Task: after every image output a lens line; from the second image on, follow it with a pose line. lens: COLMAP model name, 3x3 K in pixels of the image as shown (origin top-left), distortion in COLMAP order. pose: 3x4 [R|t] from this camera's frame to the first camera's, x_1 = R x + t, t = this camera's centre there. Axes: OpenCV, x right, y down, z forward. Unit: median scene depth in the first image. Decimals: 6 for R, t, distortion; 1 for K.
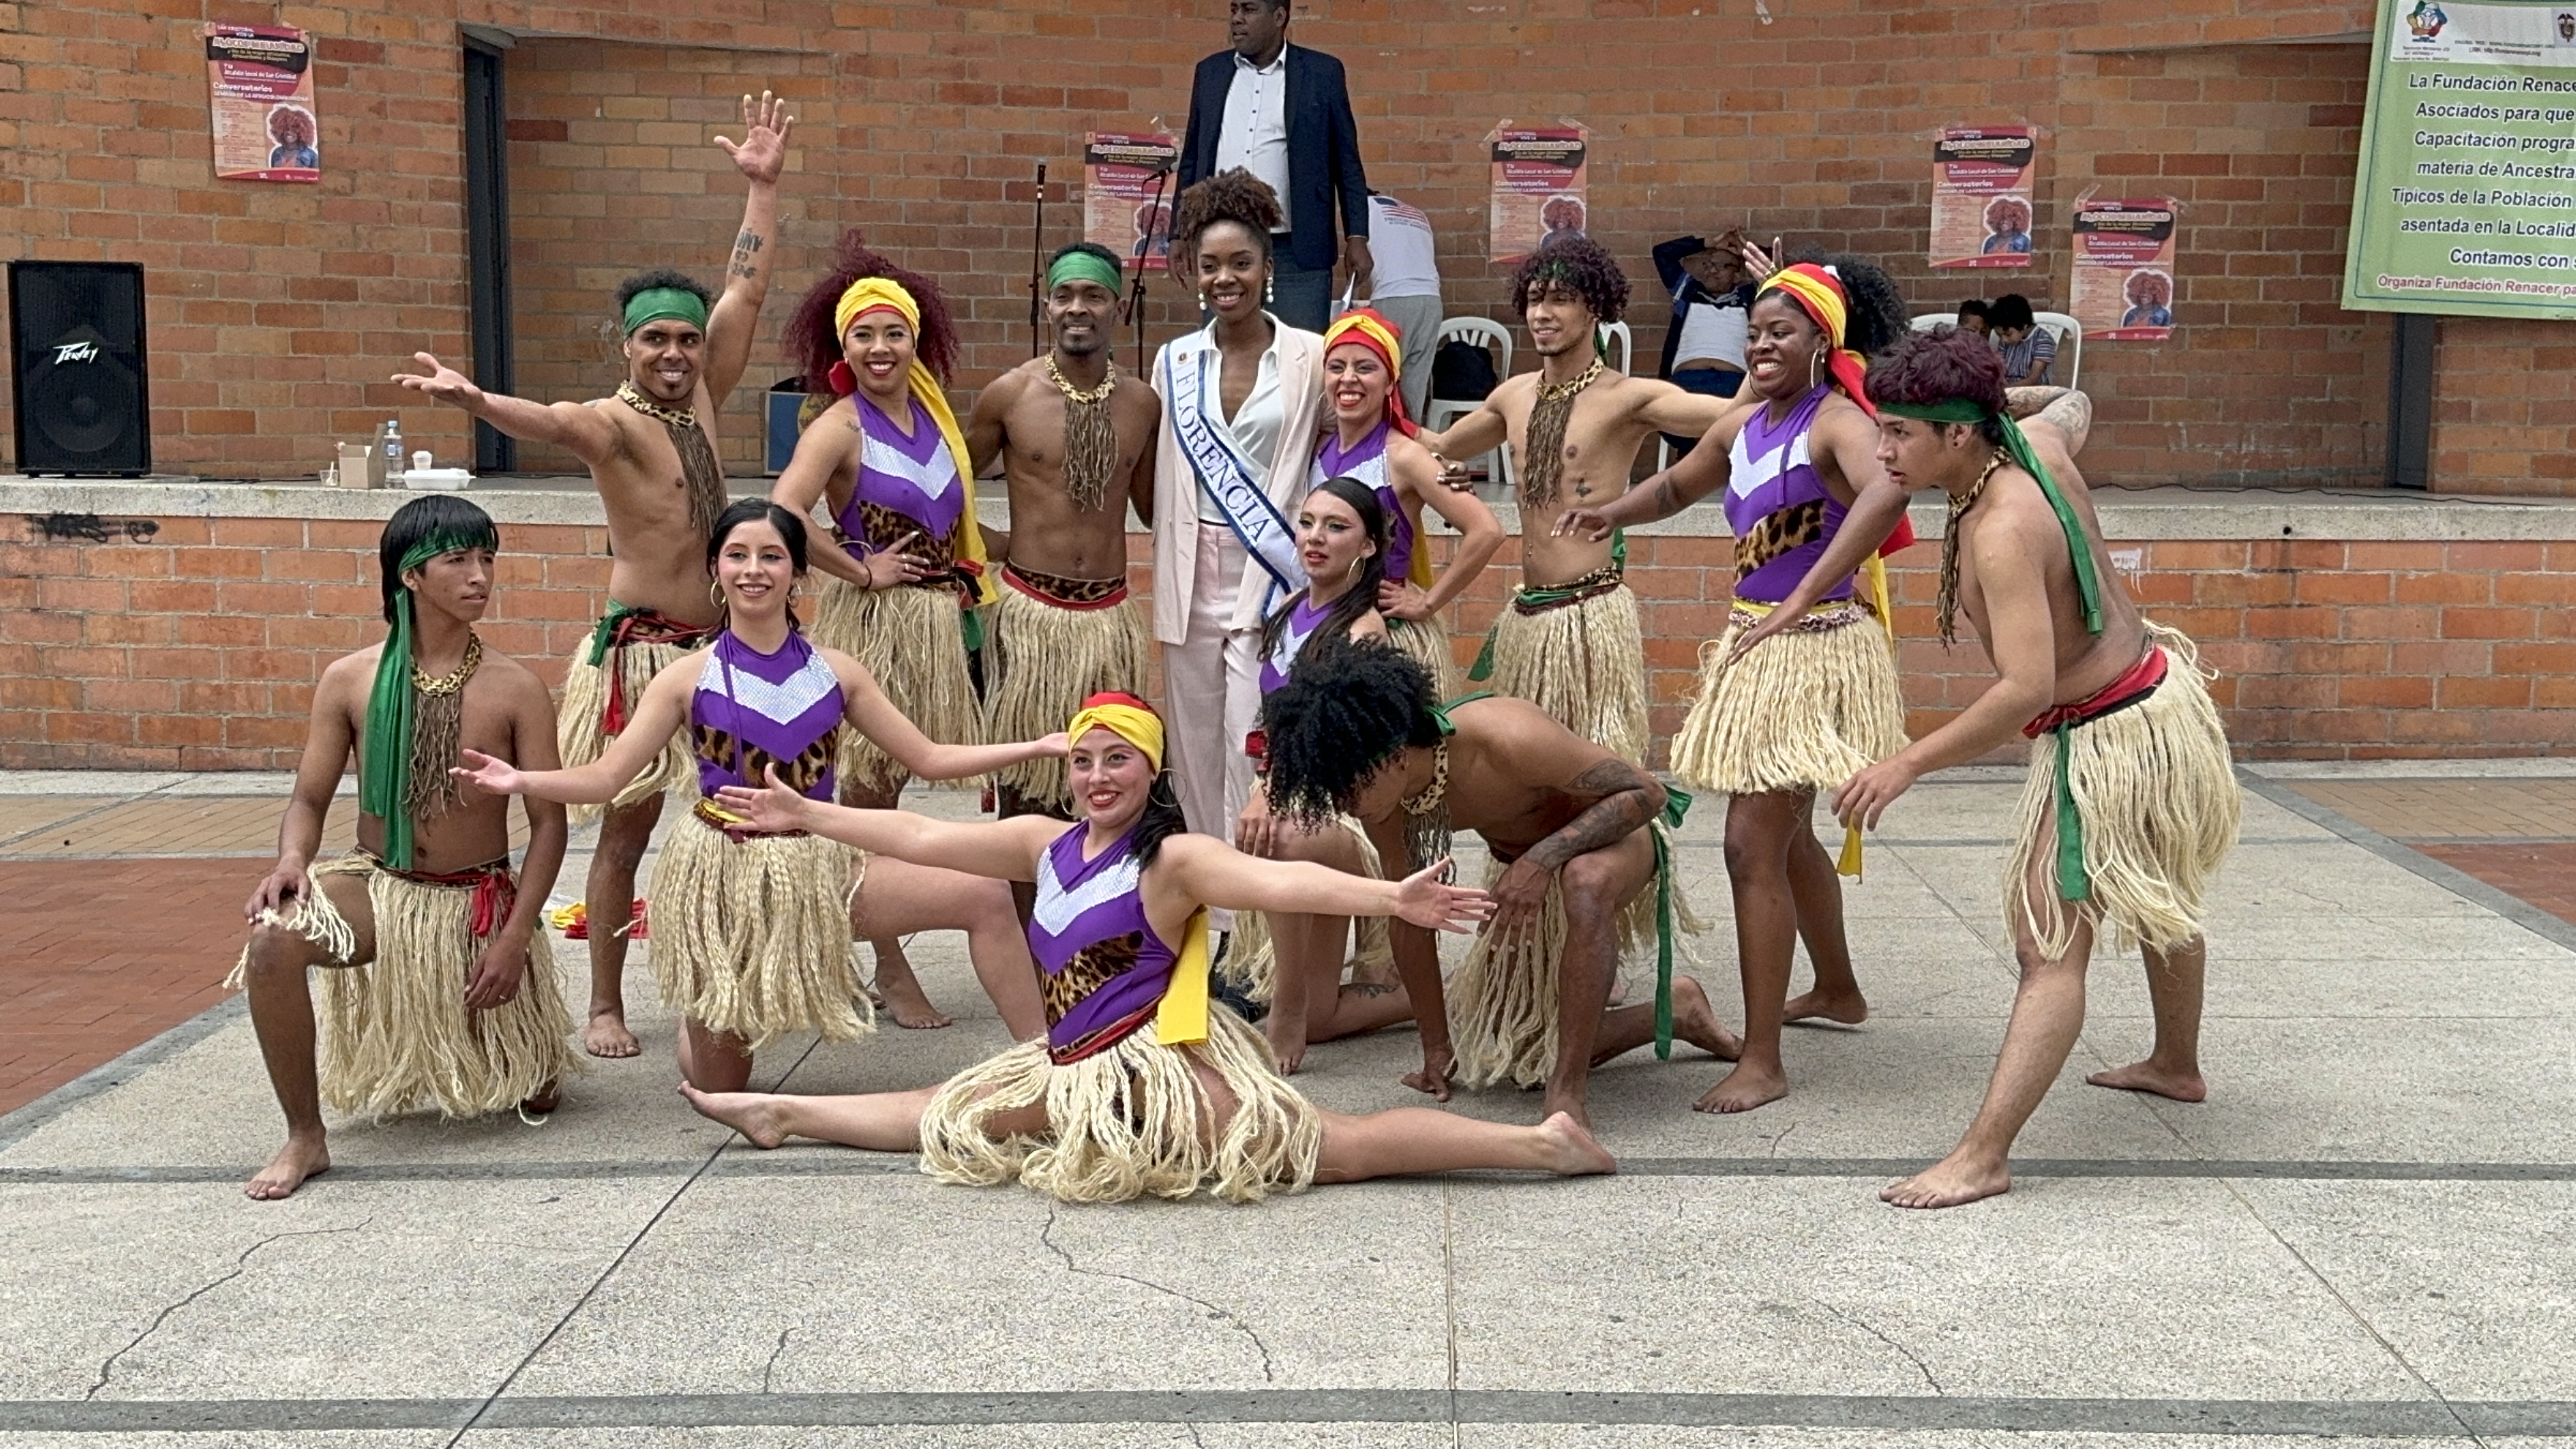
lens RADIAL K [[3181.3, 0, 1284.2], [0, 3181.3, 726.9], [0, 0, 1]] dist [0.140726, 0.000000]
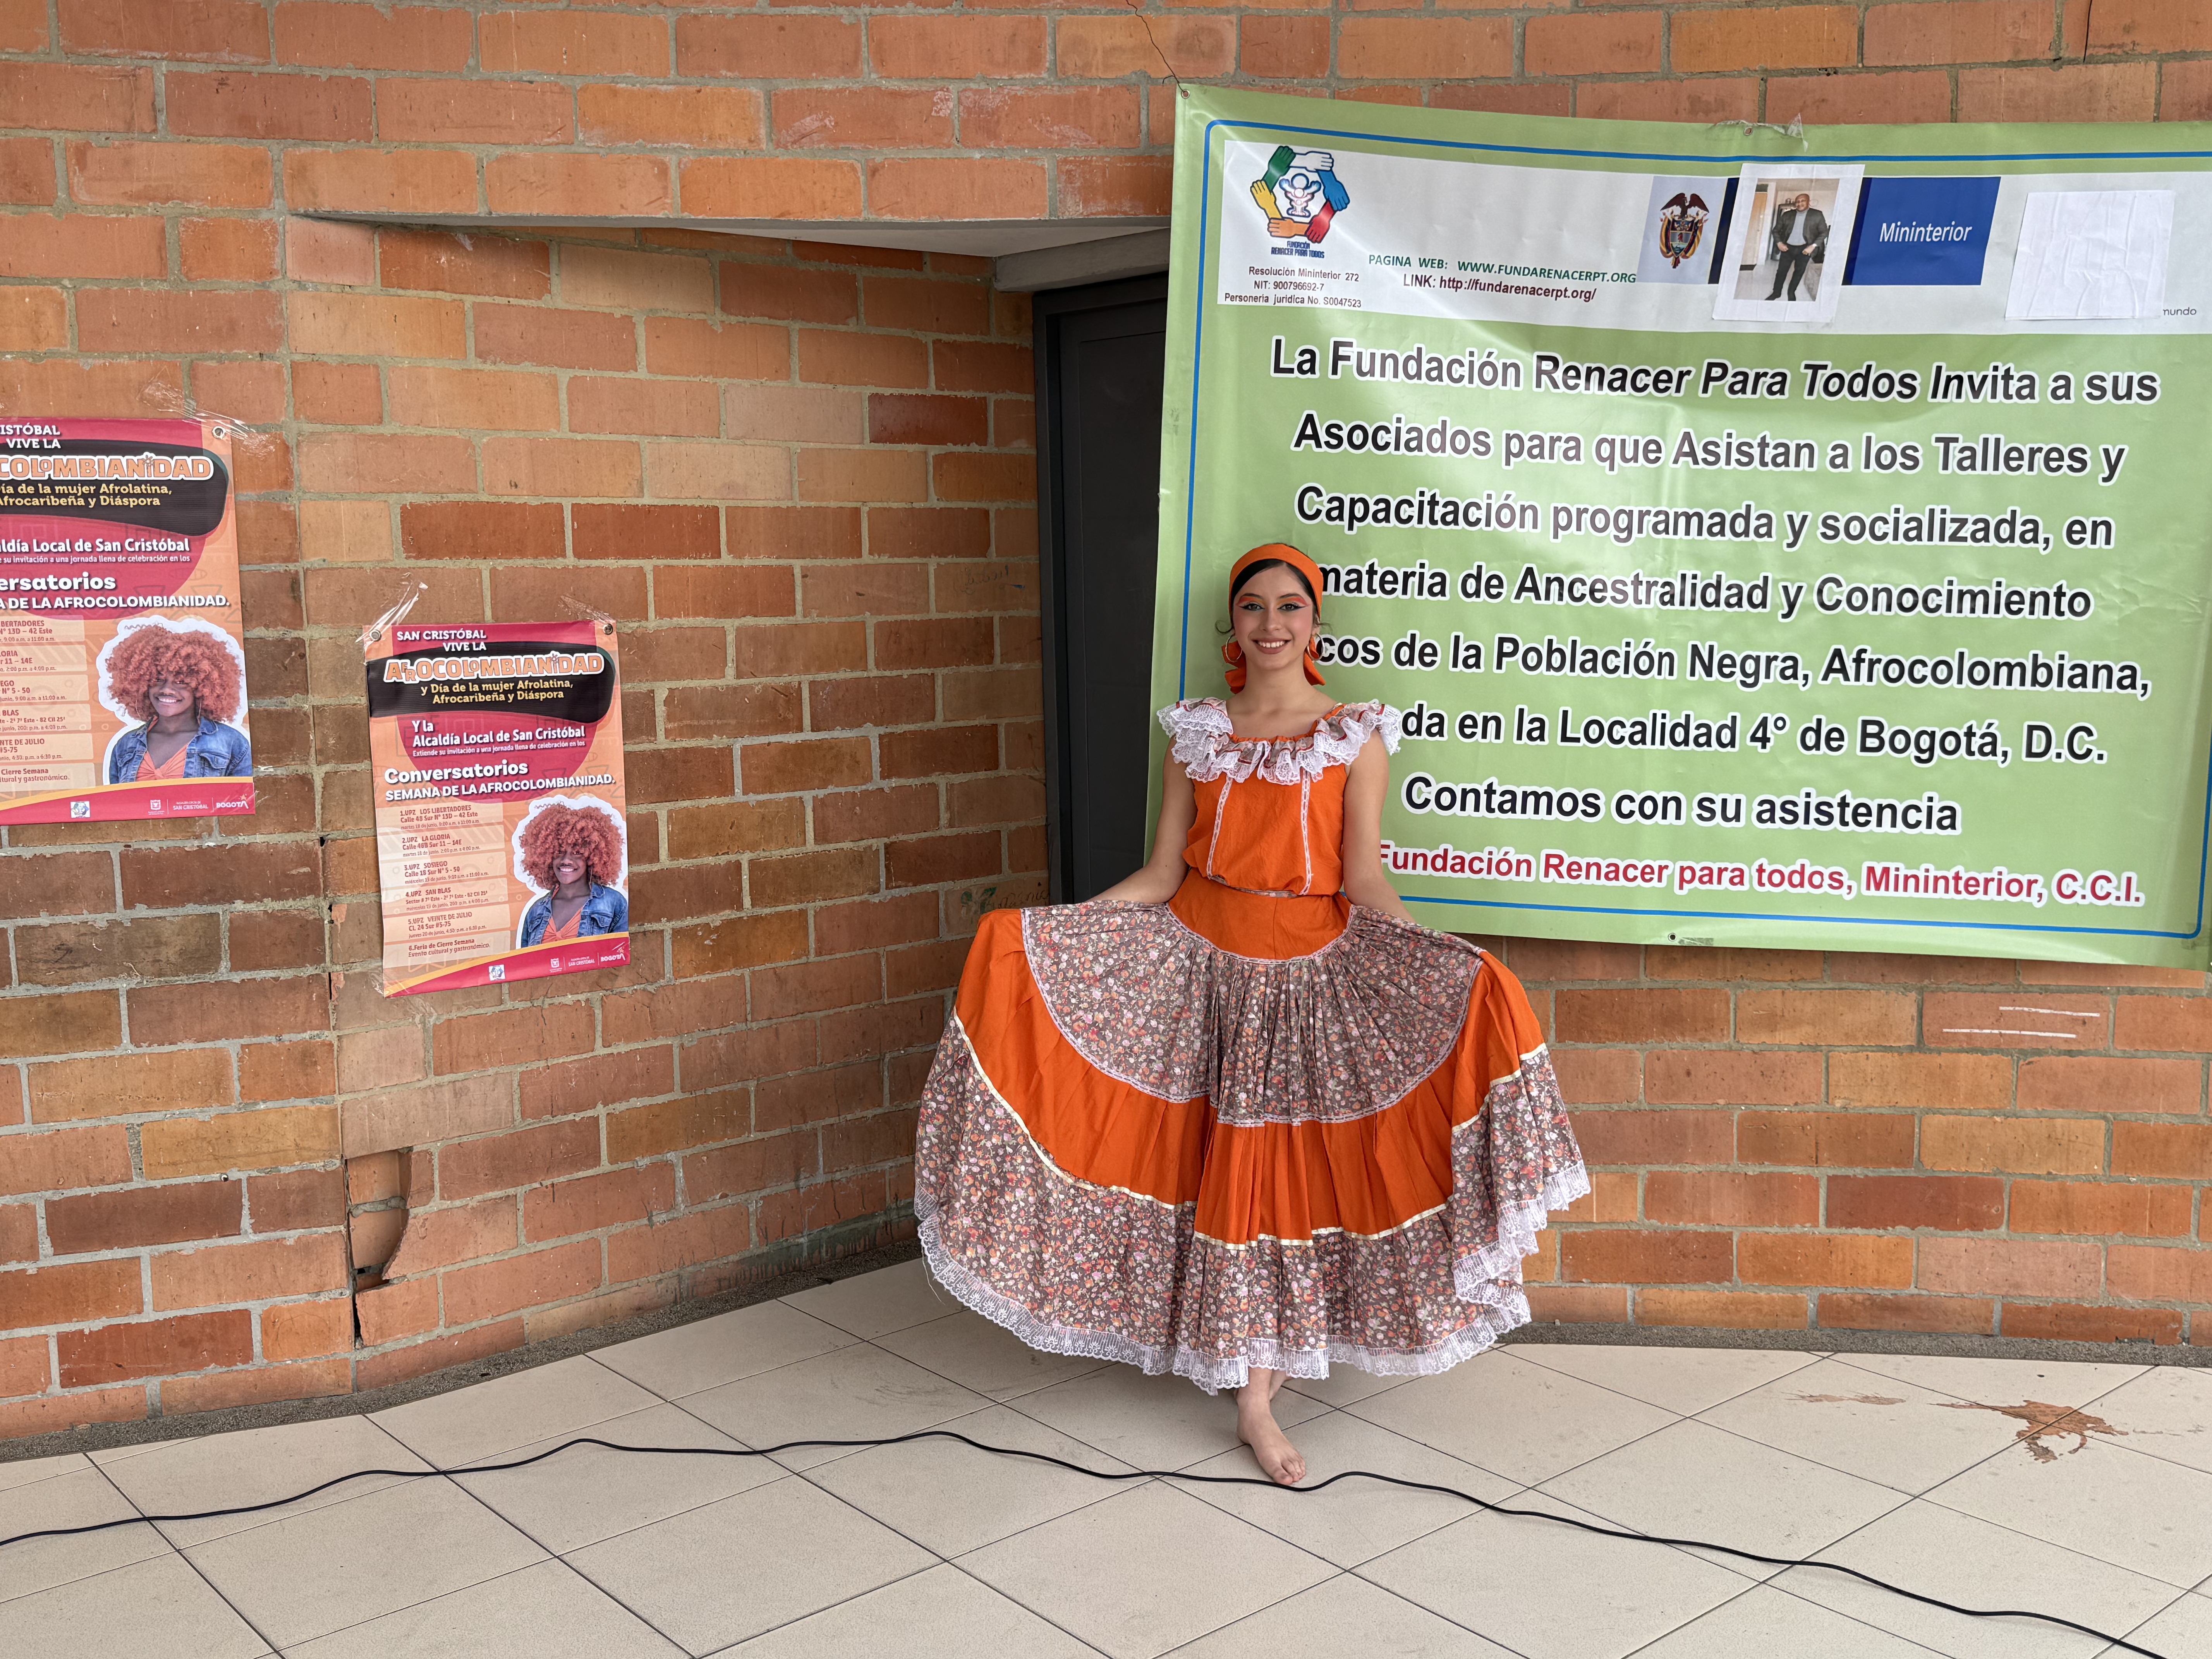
lens RADIAL K [[2215.7, 0, 1104.8], [0, 2215.7, 844.4], [0, 0, 1]] dist [0.095656, 0.000000]
pose [[0.740850, -0.114741, 0.661797, 0.136989], [0.096833, 0.993253, 0.063809, -0.147371], [-0.664653, 0.016811, 0.746963, 0.755587]]
